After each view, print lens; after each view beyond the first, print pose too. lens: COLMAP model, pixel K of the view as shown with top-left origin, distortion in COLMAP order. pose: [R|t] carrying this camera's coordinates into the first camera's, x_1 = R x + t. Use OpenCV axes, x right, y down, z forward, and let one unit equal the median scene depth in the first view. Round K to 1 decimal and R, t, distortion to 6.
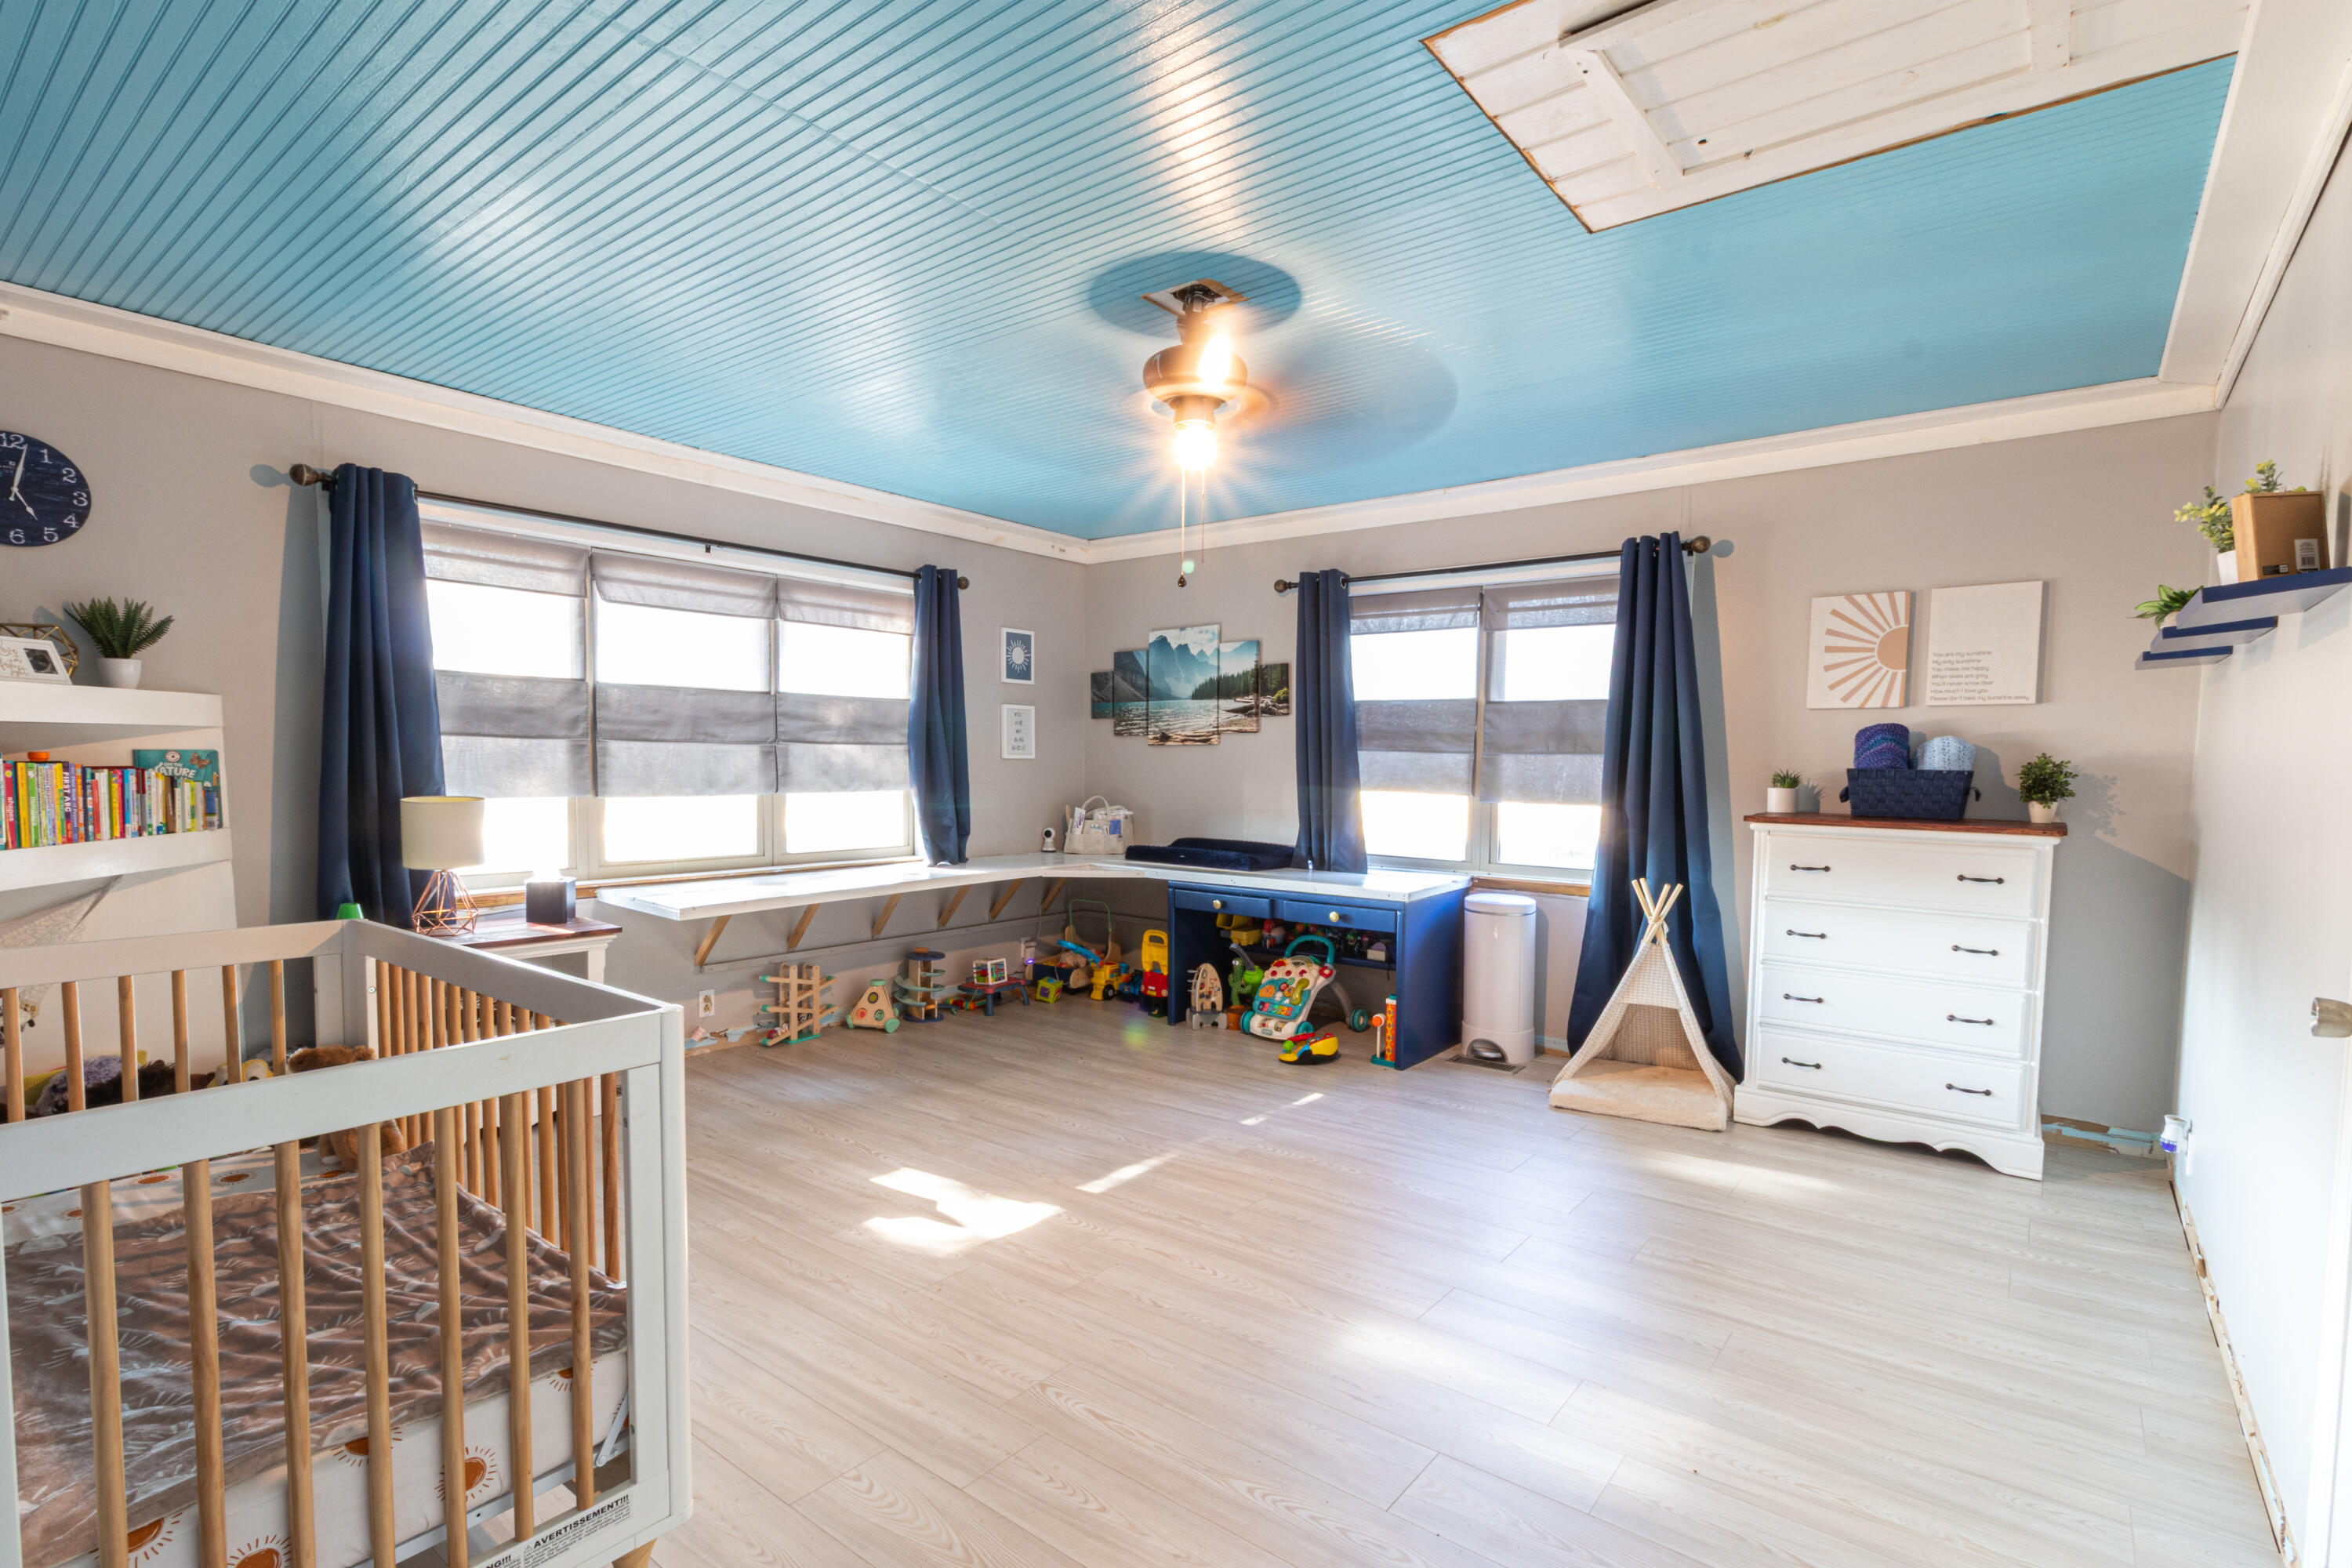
lens RADIAL K [[1142.1, 0, 1174.5], [0, 1142.1, 814.0], [0, 0, 1]] dist [0.000854, 0.000368]
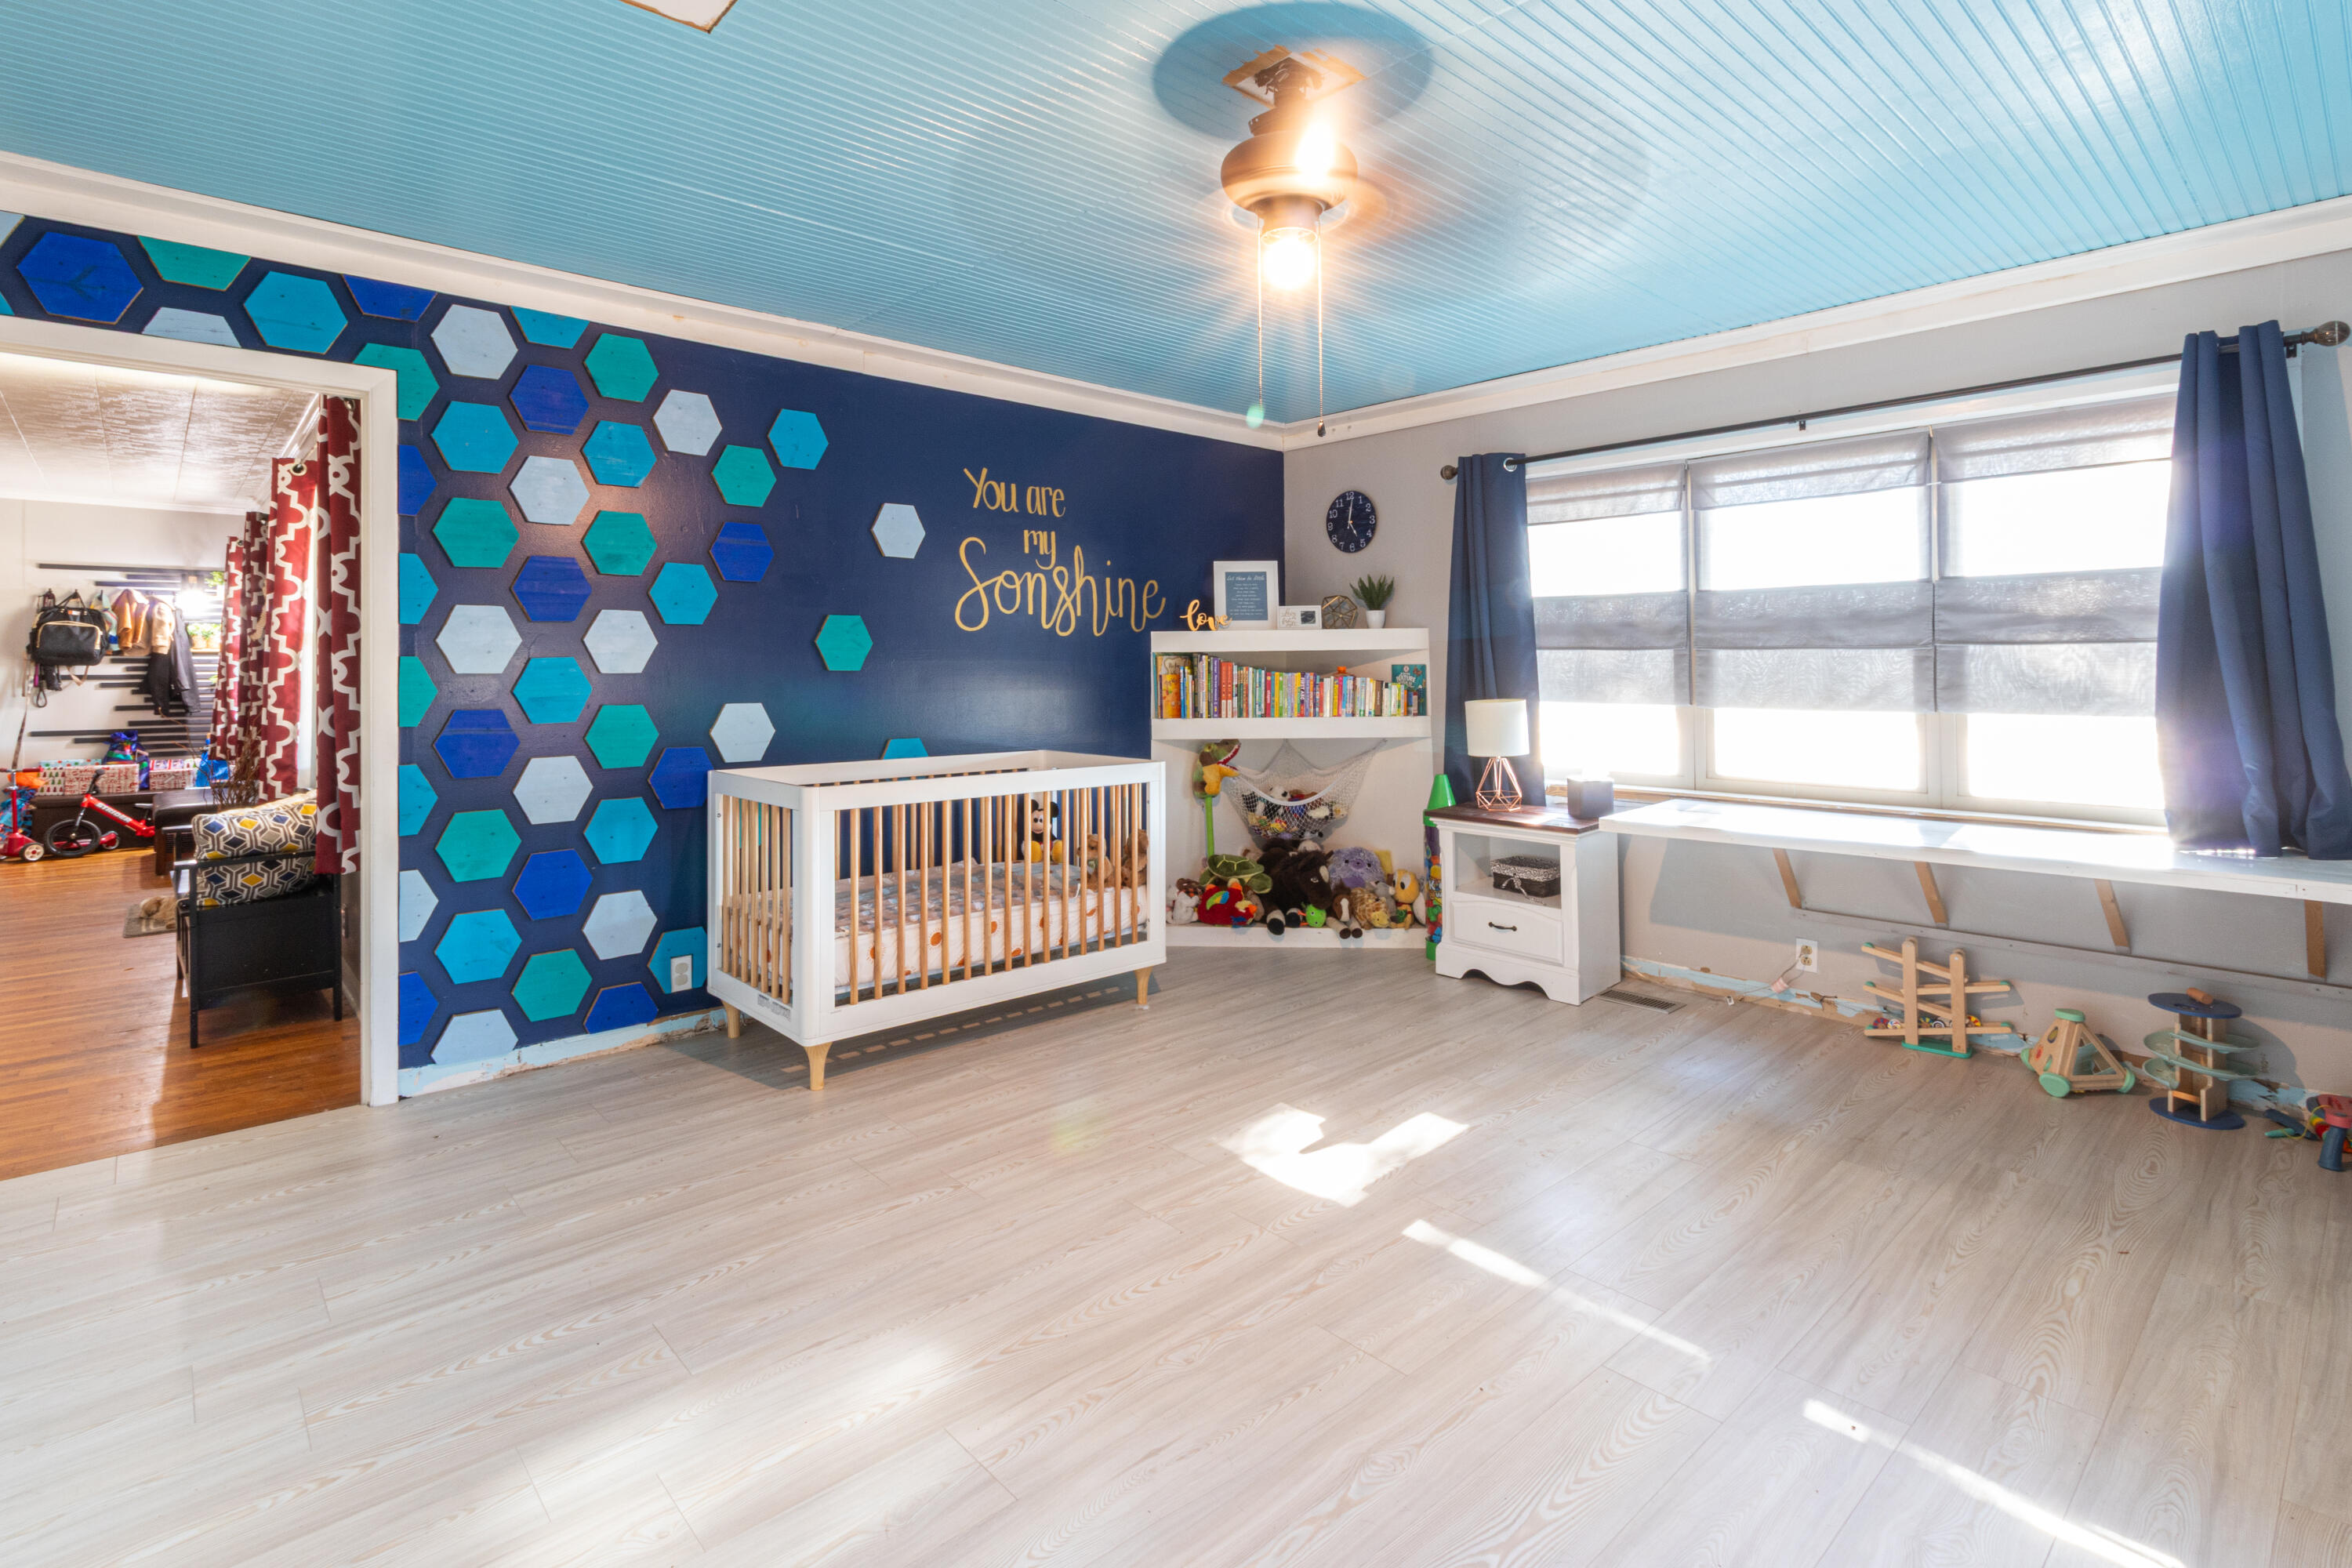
lens RADIAL K [[1105.2, 0, 1184.3], [0, 1105.2, 649.6], [0, 0, 1]] dist [0.002395, 0.000224]
pose [[-0.160255, -0.021515, -0.986841, 0.516159], [-0.043725, 0.998936, -0.014679, -0.030741], [0.986107, 0.040797, -0.161025, 0.713295]]
